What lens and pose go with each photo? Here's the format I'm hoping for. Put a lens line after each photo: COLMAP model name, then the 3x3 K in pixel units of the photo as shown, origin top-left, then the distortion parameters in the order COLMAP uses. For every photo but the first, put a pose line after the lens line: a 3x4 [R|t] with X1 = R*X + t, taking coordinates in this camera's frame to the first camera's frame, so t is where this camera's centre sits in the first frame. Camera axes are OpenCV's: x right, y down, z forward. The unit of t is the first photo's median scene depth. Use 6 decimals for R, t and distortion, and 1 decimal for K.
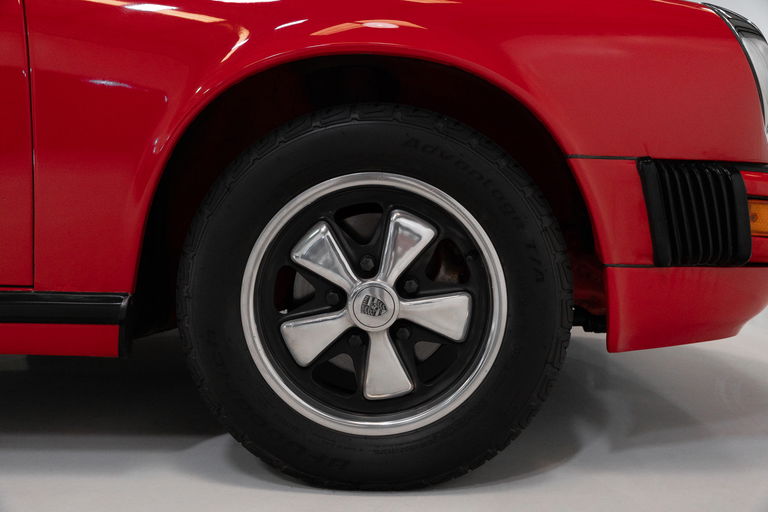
lens RADIAL K [[745.8, 0, 383.7], [0, 745.8, 258.4], [0, 0, 1]] dist [-0.008101, 0.000000]
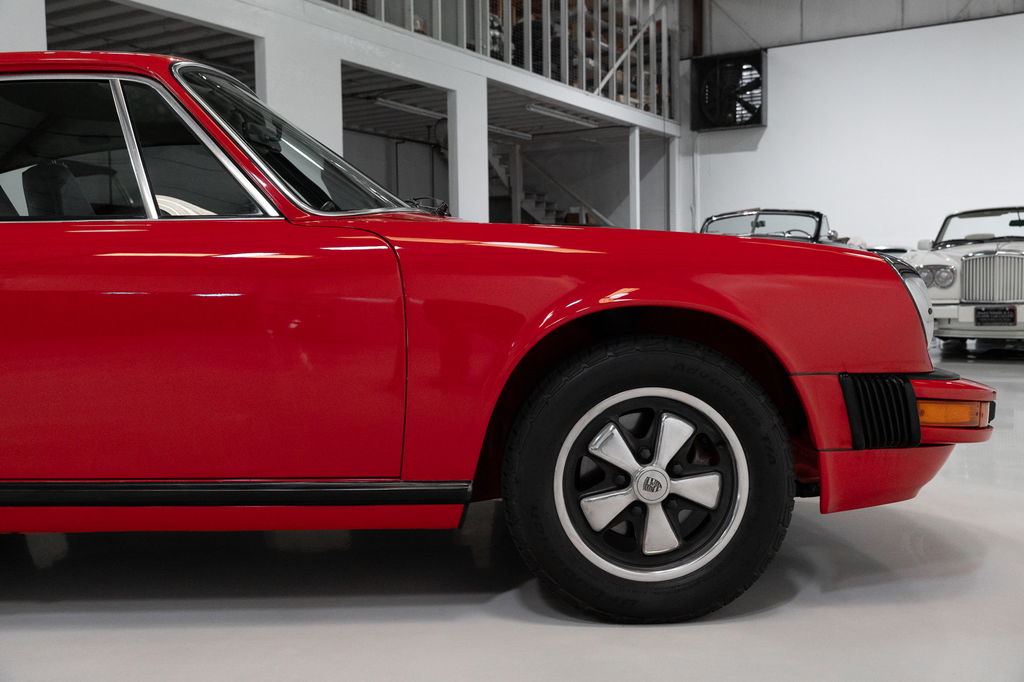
lens RADIAL K [[994.3, 0, 514.7], [0, 994.3, 338.1], [0, 0, 1]] dist [-0.008101, 0.000000]
pose [[0.998493, -0.021370, 0.050547, -0.346357], [0.024235, 0.998093, -0.056772, -0.104997], [-0.049238, 0.057911, 0.997107, -0.804751]]
